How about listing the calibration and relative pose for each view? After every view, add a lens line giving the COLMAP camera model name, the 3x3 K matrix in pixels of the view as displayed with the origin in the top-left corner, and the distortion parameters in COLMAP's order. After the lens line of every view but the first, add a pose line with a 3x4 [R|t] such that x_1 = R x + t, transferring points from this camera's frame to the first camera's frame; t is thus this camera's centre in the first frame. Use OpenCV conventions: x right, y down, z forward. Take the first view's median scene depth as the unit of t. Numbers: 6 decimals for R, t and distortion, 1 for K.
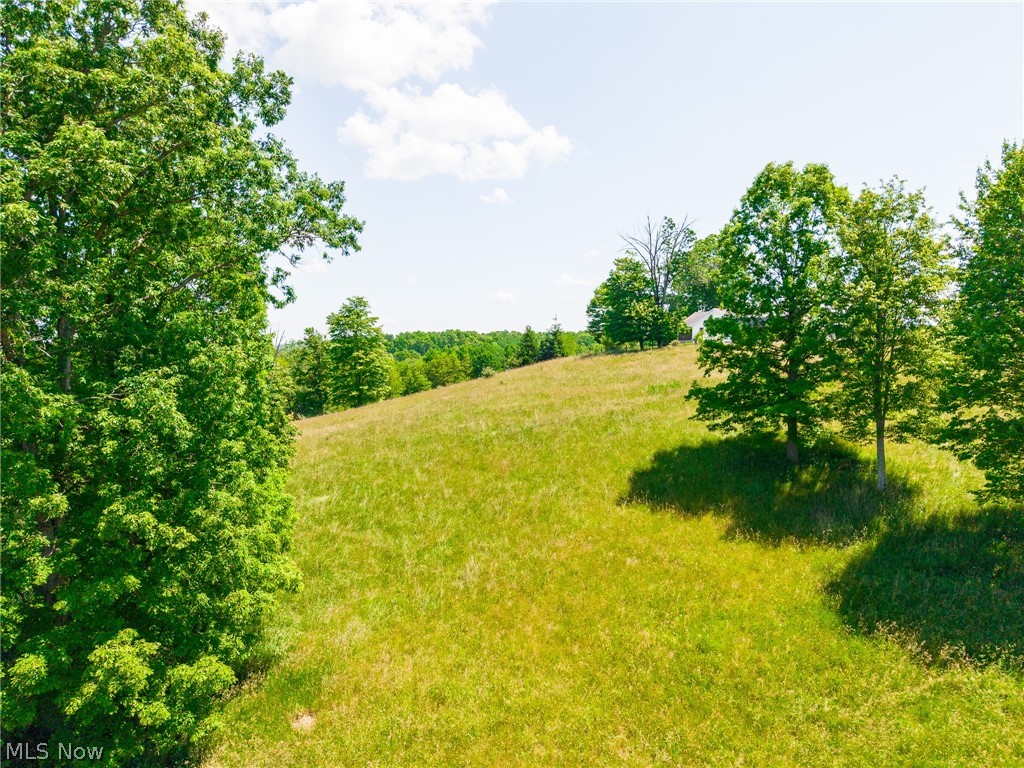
lens RADIAL K [[688.1, 0, 505.1], [0, 688.1, 385.6], [0, 0, 1]] dist [0.041647, -0.041705]
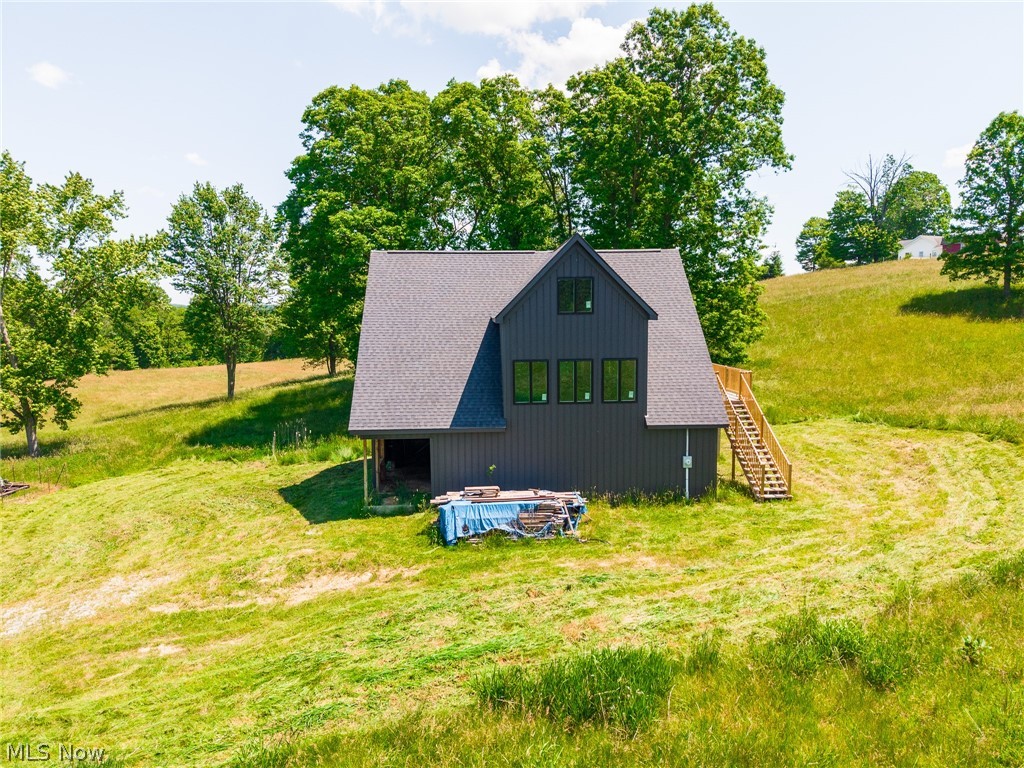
lens RADIAL K [[688.1, 0, 518.3], [0, 688.1, 387.9], [0, 0, 1]] dist [0.041647, -0.041705]
pose [[0.982095, 0.023625, -0.186901, -0.166829], [-0.011934, 0.997915, 0.063427, 0.096234], [0.188010, -0.060061, 0.980329, -0.344625]]
